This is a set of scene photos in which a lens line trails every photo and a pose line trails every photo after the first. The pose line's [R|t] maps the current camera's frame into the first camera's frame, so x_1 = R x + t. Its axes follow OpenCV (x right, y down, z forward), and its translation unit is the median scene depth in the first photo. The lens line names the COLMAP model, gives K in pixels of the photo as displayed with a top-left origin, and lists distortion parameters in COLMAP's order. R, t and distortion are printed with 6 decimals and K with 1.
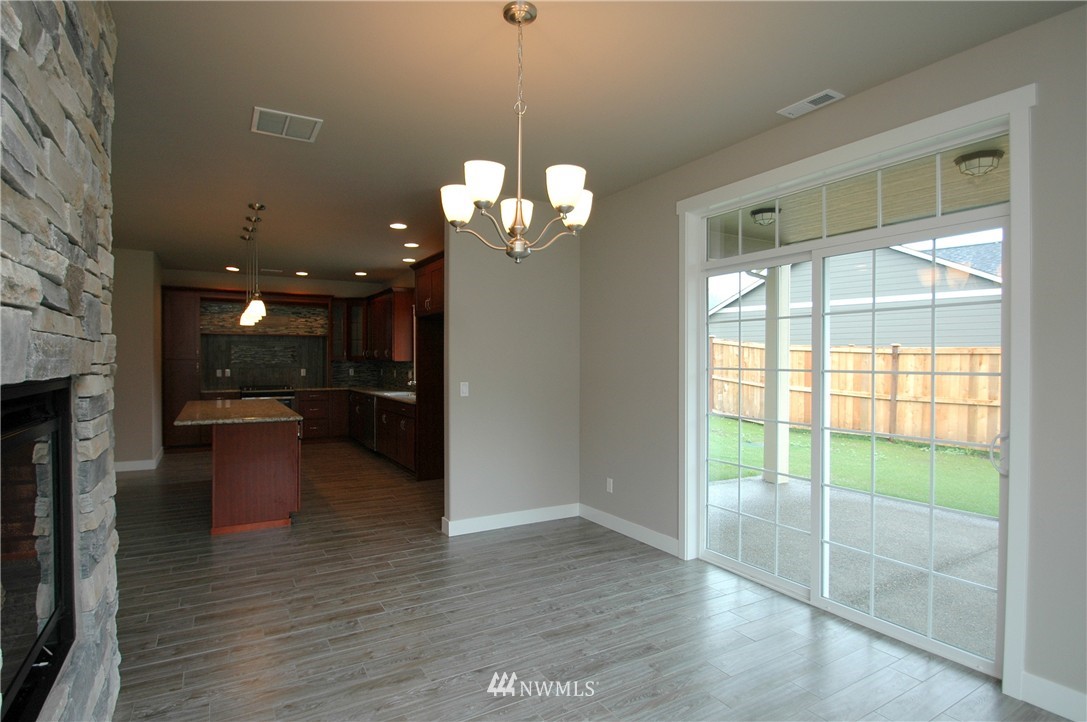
lens RADIAL K [[547.1, 0, 534.1], [0, 547.1, 362.7], [0, 0, 1]] dist [-0.025270, -0.000709]
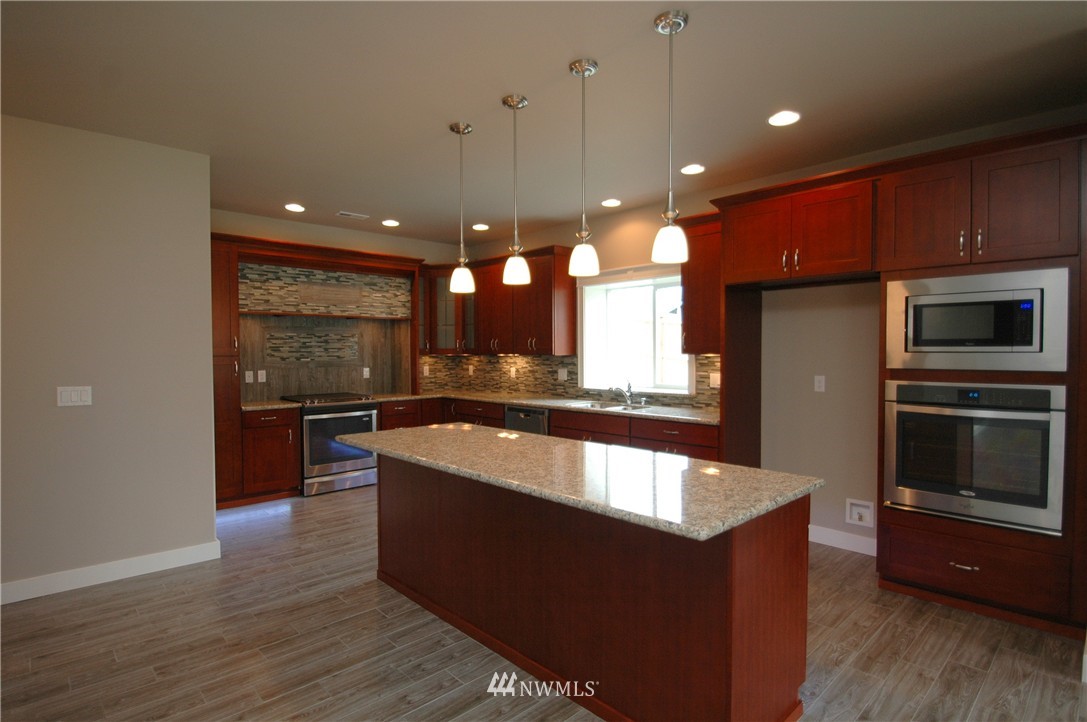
lens RADIAL K [[547.1, 0, 534.1], [0, 547.1, 362.7], [0, 0, 1]] dist [-0.025270, -0.000709]
pose [[0.973439, -0.009623, 0.228745, -0.393095], [0.004733, 0.999749, 0.021919, -0.009303], [-0.228898, -0.020254, 0.973240, 0.304660]]
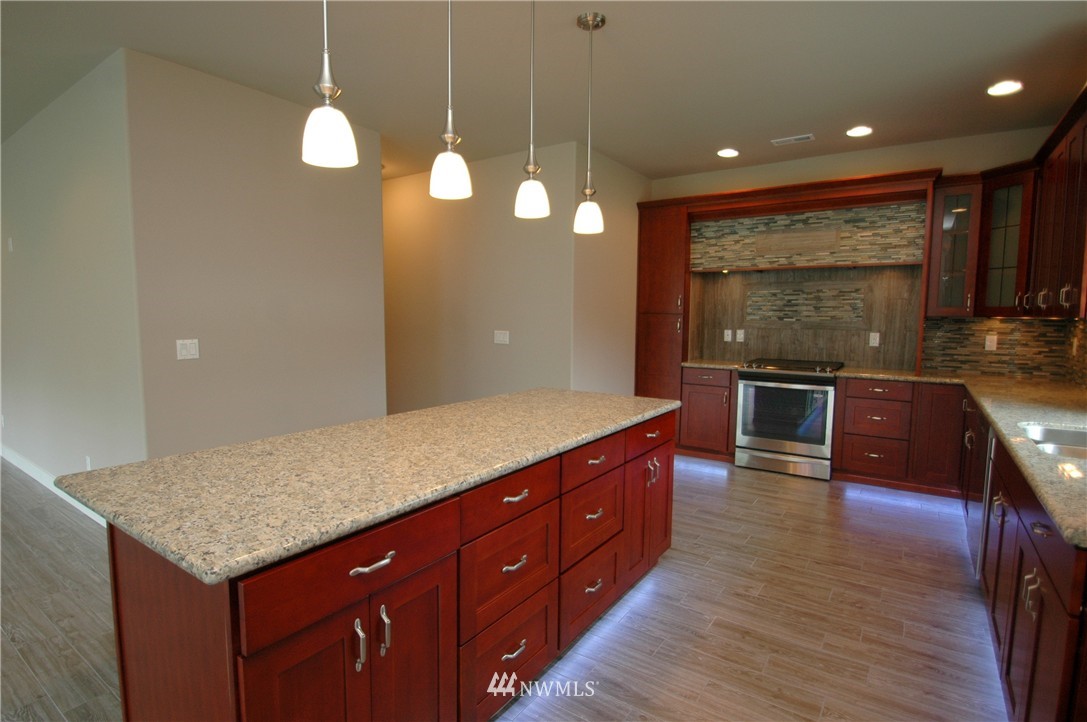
lens RADIAL K [[547.1, 0, 534.1], [0, 547.1, 362.7], [0, 0, 1]] dist [-0.025270, -0.000709]
pose [[0.413684, 0.082640, -0.906662, -0.097235], [-0.005244, 0.996072, 0.088396, -0.004121], [0.910405, -0.031813, 0.412492, 0.521266]]
